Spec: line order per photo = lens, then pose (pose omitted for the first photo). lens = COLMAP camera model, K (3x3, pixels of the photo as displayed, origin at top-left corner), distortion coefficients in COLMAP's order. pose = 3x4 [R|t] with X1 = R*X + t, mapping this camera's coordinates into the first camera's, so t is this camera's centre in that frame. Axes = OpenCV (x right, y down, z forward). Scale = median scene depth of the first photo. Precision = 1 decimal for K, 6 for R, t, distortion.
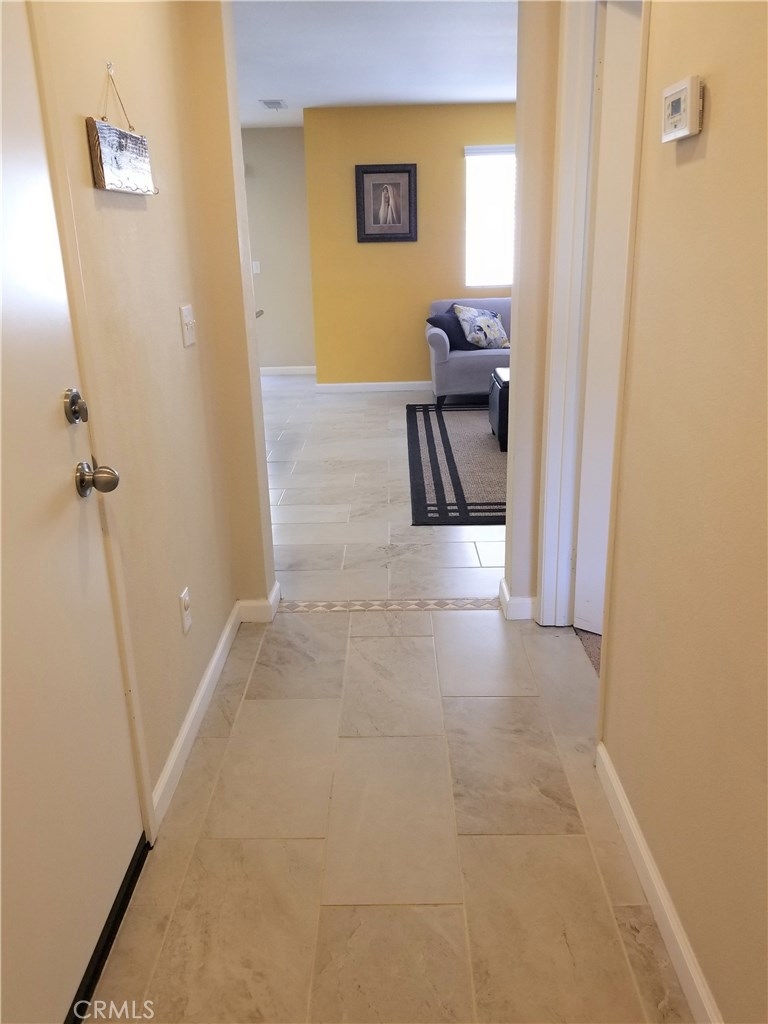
lens RADIAL K [[807.4, 0, 384.0], [0, 807.4, 512.4], [0, 0, 1]] dist [0.028416, -0.049131]
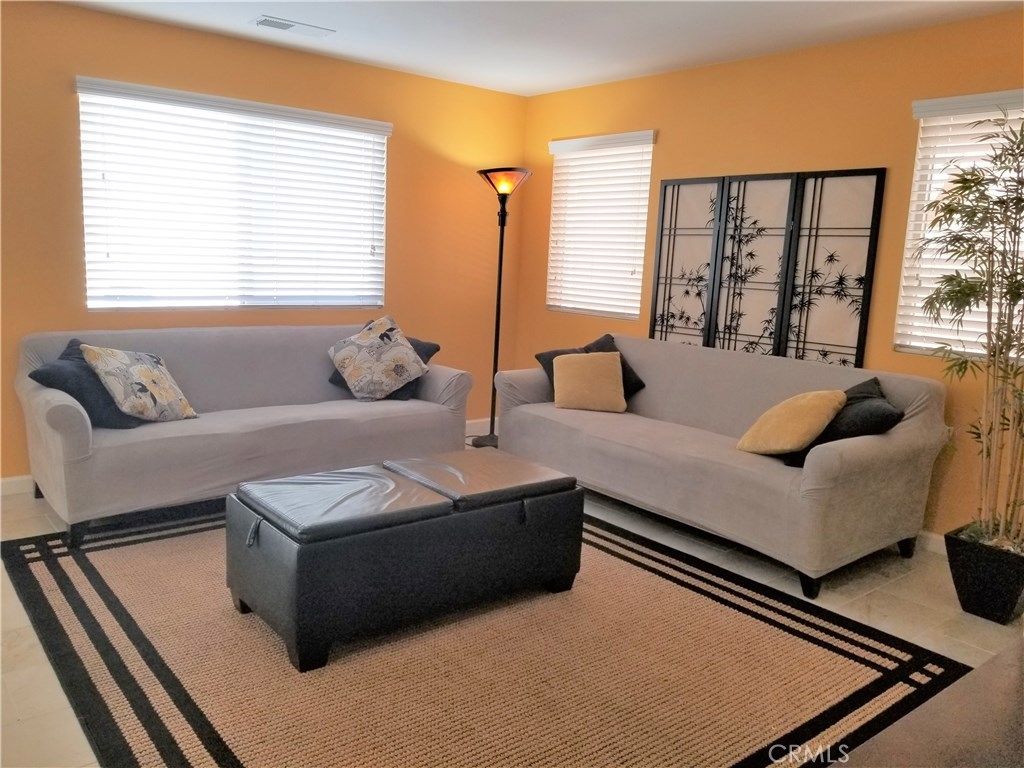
lens RADIAL K [[807.4, 0, 513.5], [0, 807.4, 384.0], [0, 0, 1]] dist [0.028416, -0.049131]
pose [[0.755701, -0.044183, 0.653424, -0.053440], [0.138349, 0.985976, -0.093335, -0.142148], [-0.640137, 0.160934, 0.751216, 0.414442]]
